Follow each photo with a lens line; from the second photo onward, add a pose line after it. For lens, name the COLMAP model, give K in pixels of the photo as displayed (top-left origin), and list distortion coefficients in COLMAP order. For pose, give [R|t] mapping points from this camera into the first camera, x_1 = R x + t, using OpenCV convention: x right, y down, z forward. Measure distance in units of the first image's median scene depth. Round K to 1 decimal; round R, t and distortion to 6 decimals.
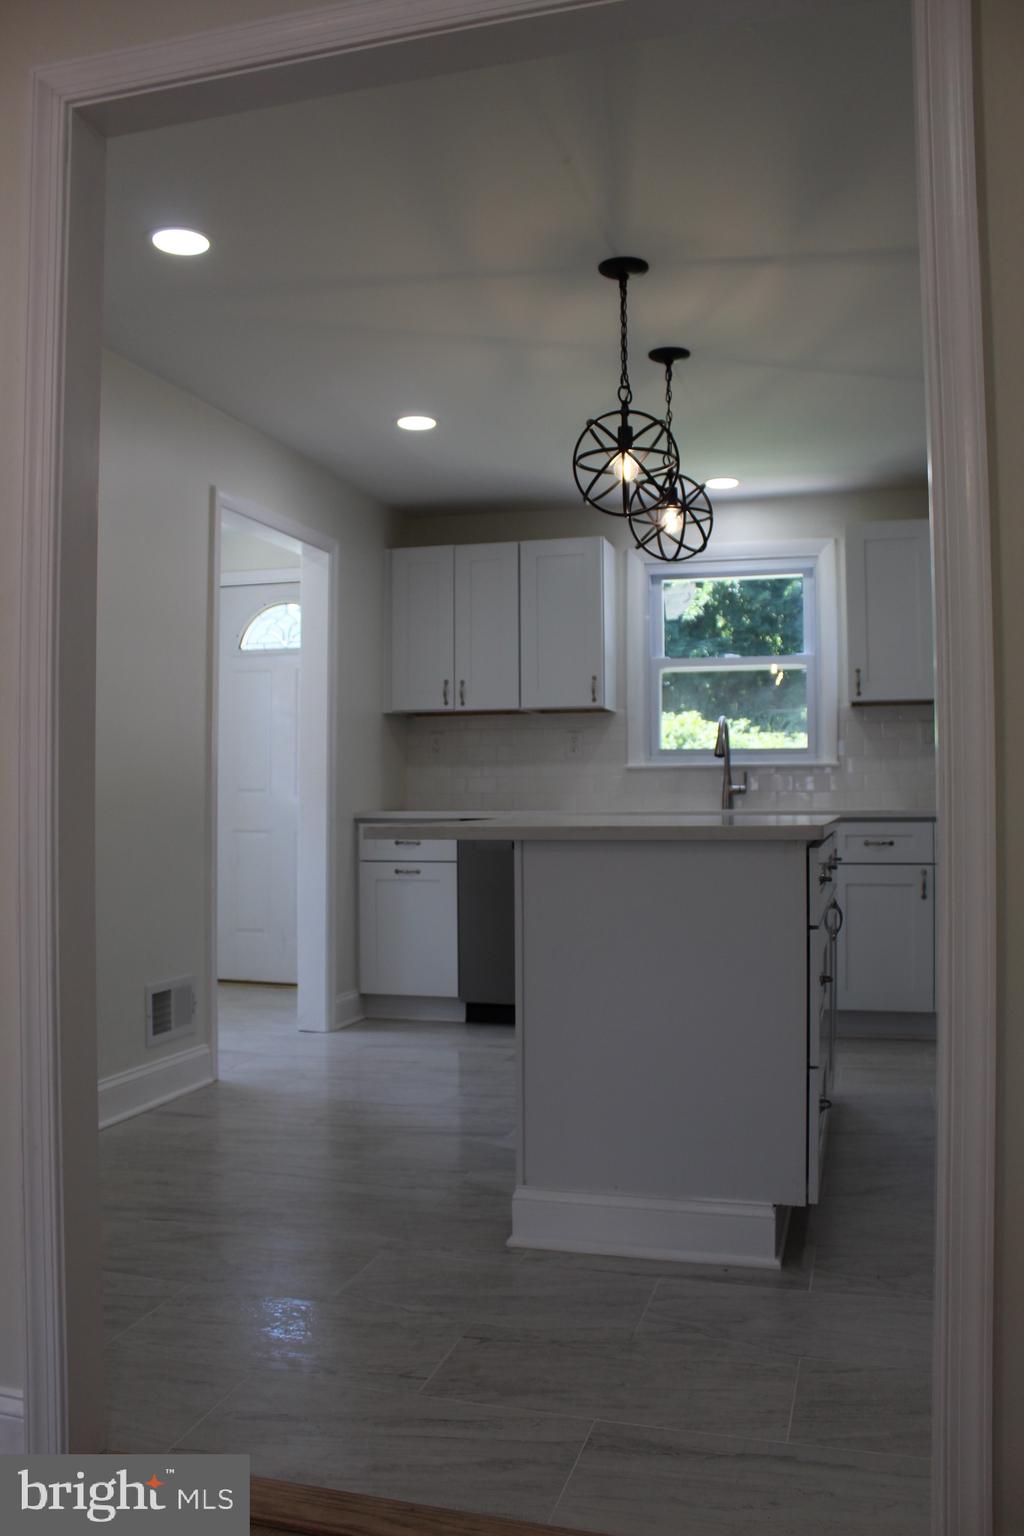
lens RADIAL K [[1272.1, 0, 512.0], [0, 1272.1, 768.0], [0, 0, 1]] dist [-0.171166, 0.156304]
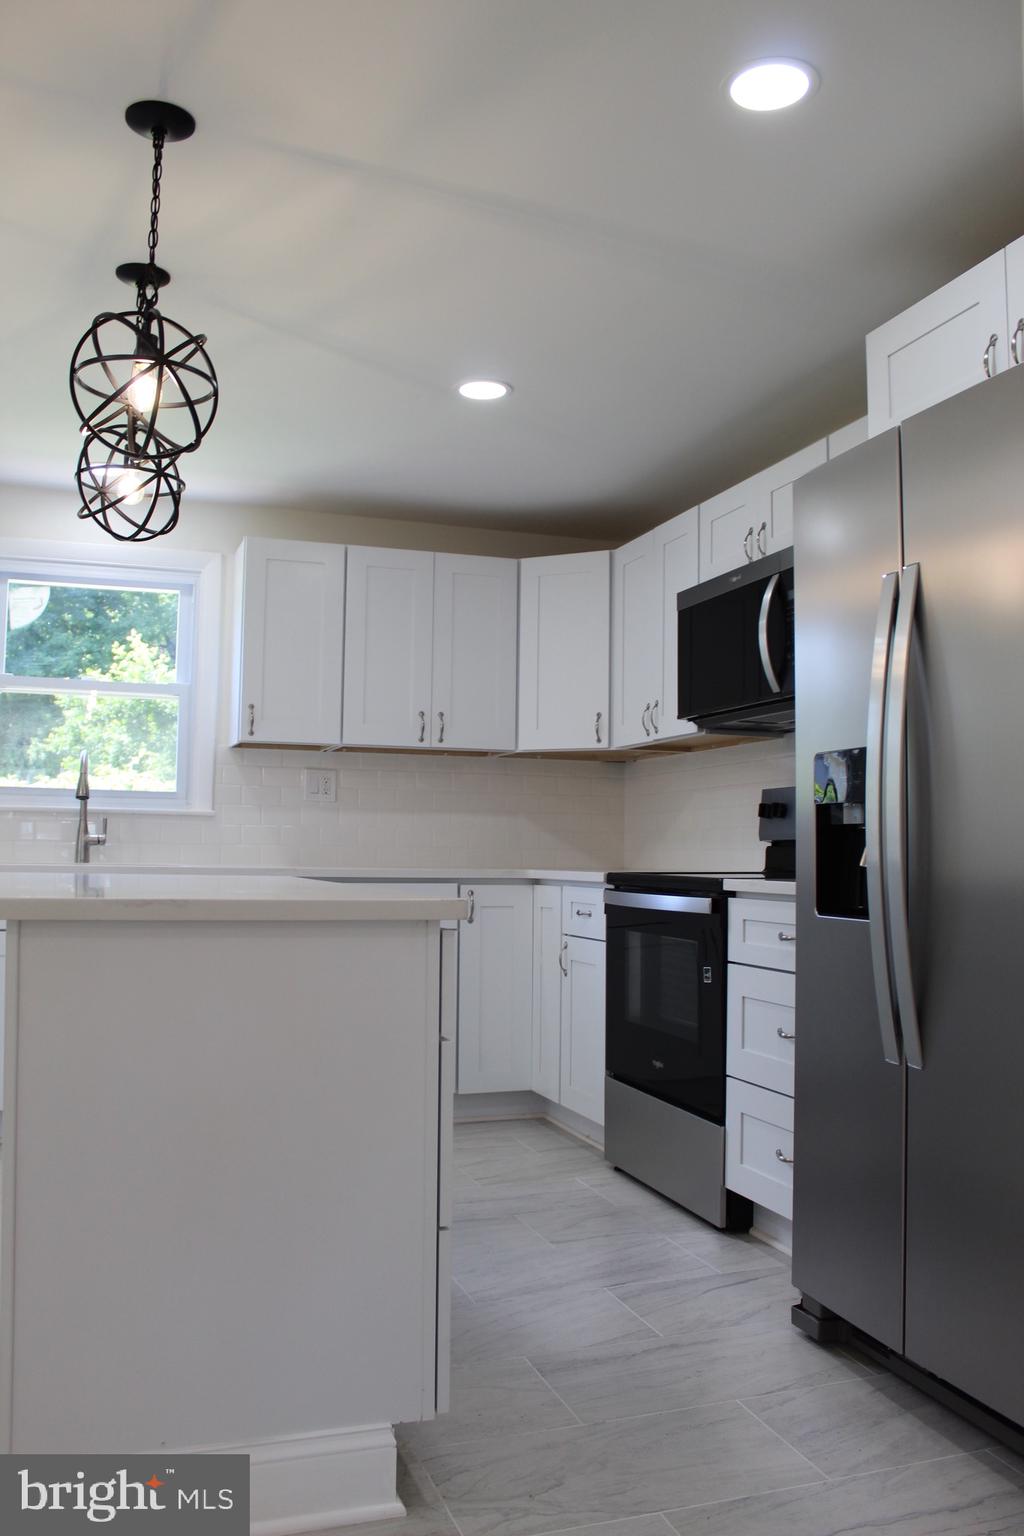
lens RADIAL K [[1272.1, 0, 512.0], [0, 1272.1, 768.0], [0, 0, 1]] dist [-0.171166, 0.156304]
pose [[0.813226, 0.053120, 0.579518, -0.077806], [-0.030890, 0.998362, -0.048165, 0.001535], [-0.581127, 0.021267, 0.813535, 0.175444]]
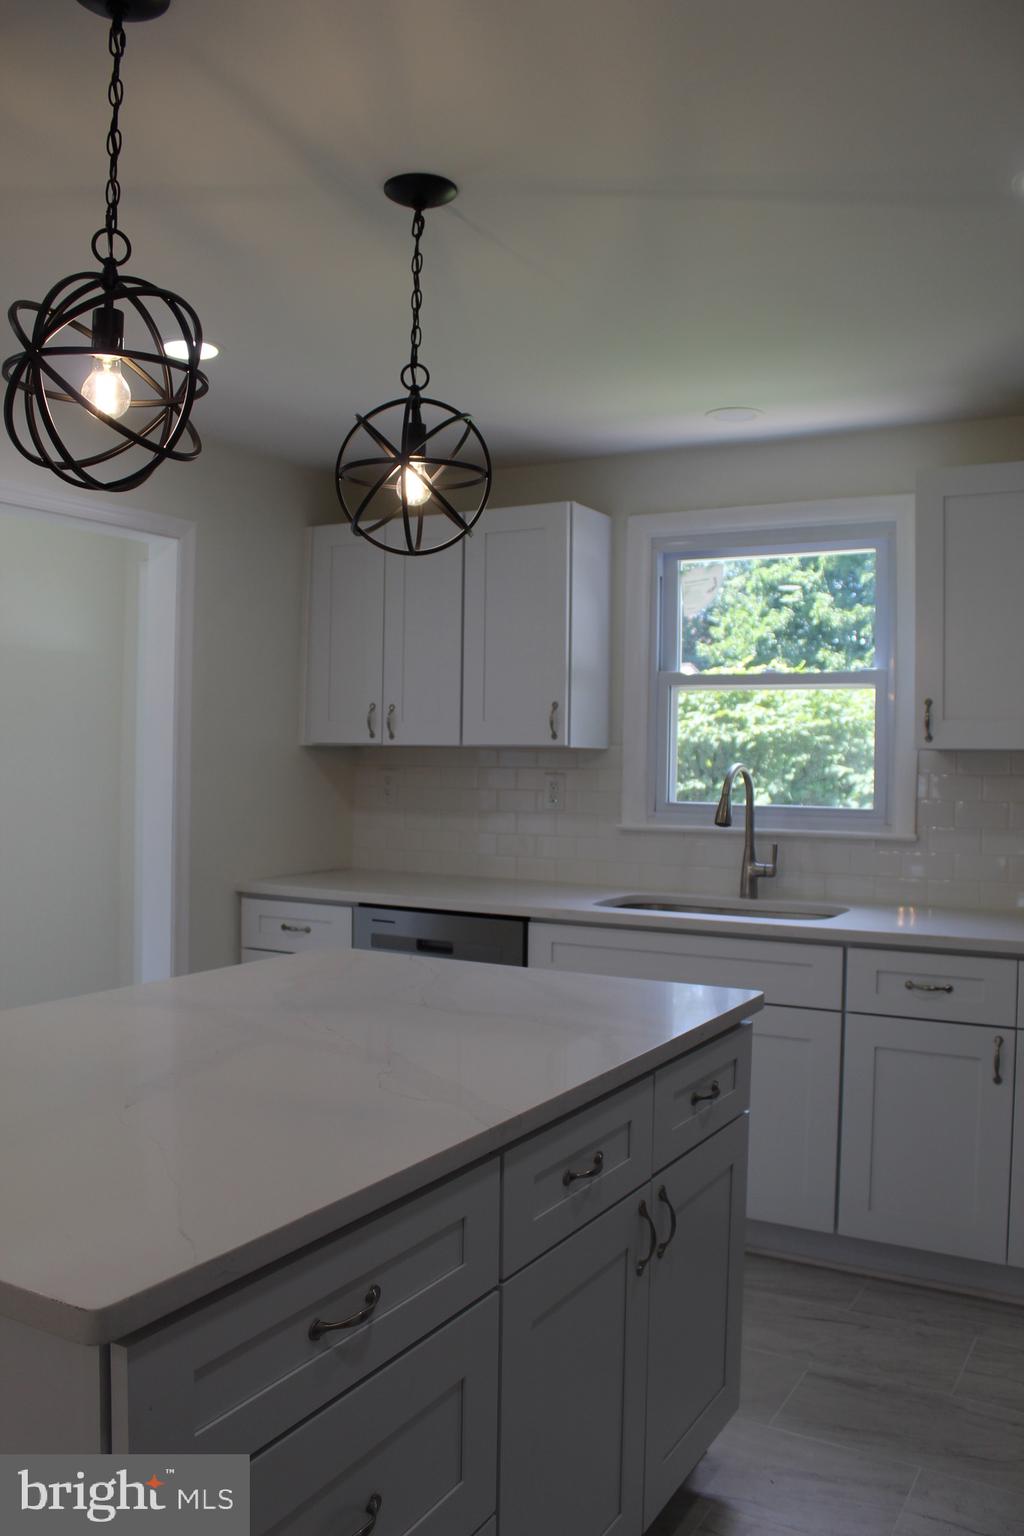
lens RADIAL K [[1272.1, 0, 512.0], [0, 1272.1, 768.0], [0, 0, 1]] dist [-0.171166, 0.156304]
pose [[0.971835, 0.018396, -0.234941, 0.207990], [-0.010790, 0.999376, 0.033619, -0.059769], [0.235413, -0.030137, 0.971428, 0.313636]]
